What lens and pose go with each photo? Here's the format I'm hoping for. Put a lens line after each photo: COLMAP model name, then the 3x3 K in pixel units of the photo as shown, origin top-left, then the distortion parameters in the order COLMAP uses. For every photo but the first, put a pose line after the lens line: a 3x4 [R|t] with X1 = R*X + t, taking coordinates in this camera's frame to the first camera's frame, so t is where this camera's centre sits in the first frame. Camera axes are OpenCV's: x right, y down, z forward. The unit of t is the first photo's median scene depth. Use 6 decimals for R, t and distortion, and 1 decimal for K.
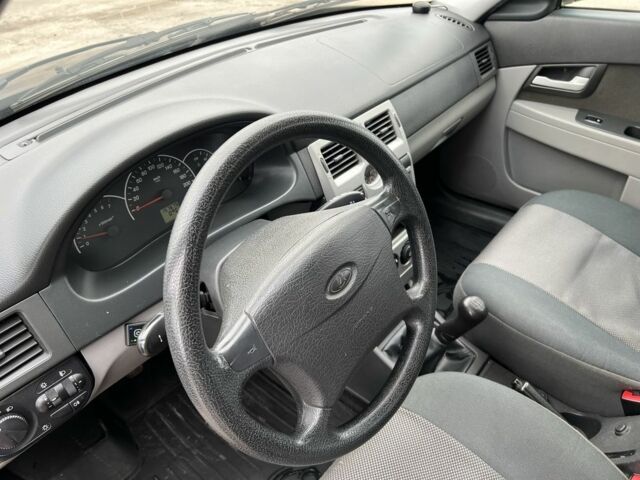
lens RADIAL K [[477.5, 0, 320.0], [0, 477.5, 240.0], [0, 0, 1]] dist [0.053598, -0.057799]
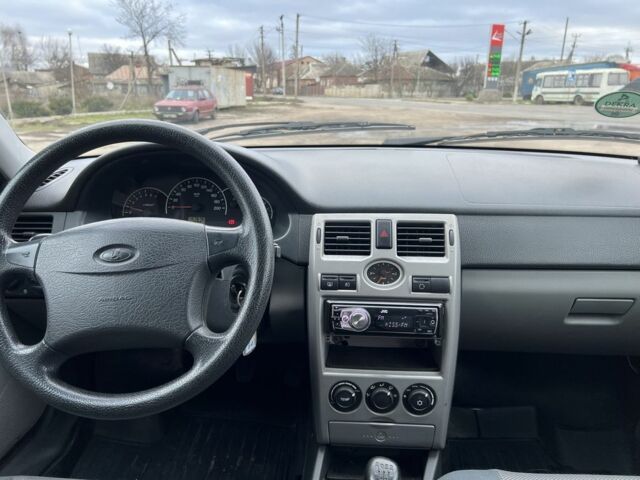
lens RADIAL K [[477.5, 0, 320.0], [0, 477.5, 240.0], [0, 0, 1]] dist [0.053598, -0.057799]
pose [[0.606237, 0.261480, -0.751069, 0.733181], [-0.502193, 0.858162, -0.106589, -0.040654], [0.616668, 0.441799, 0.651563, 0.333056]]
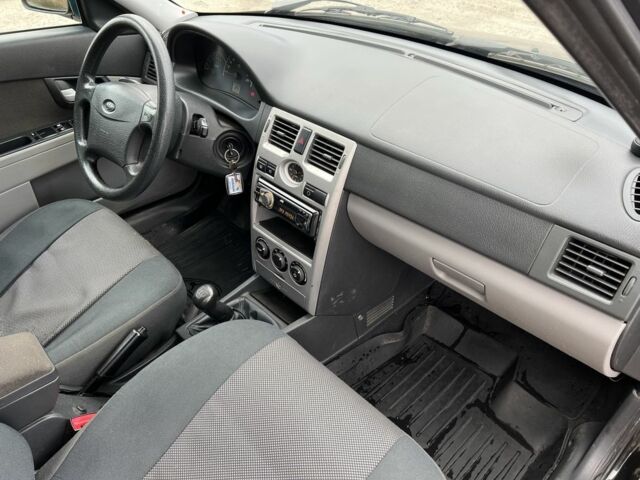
lens RADIAL K [[477.5, 0, 320.0], [0, 477.5, 240.0], [0, 0, 1]] dist [0.053598, -0.057799]
pose [[-0.093909, 0.632417, -0.768915, 1.095629], [-0.603137, 0.578330, 0.549327, -0.720667], [0.792090, 0.515348, 0.327124, 0.812787]]
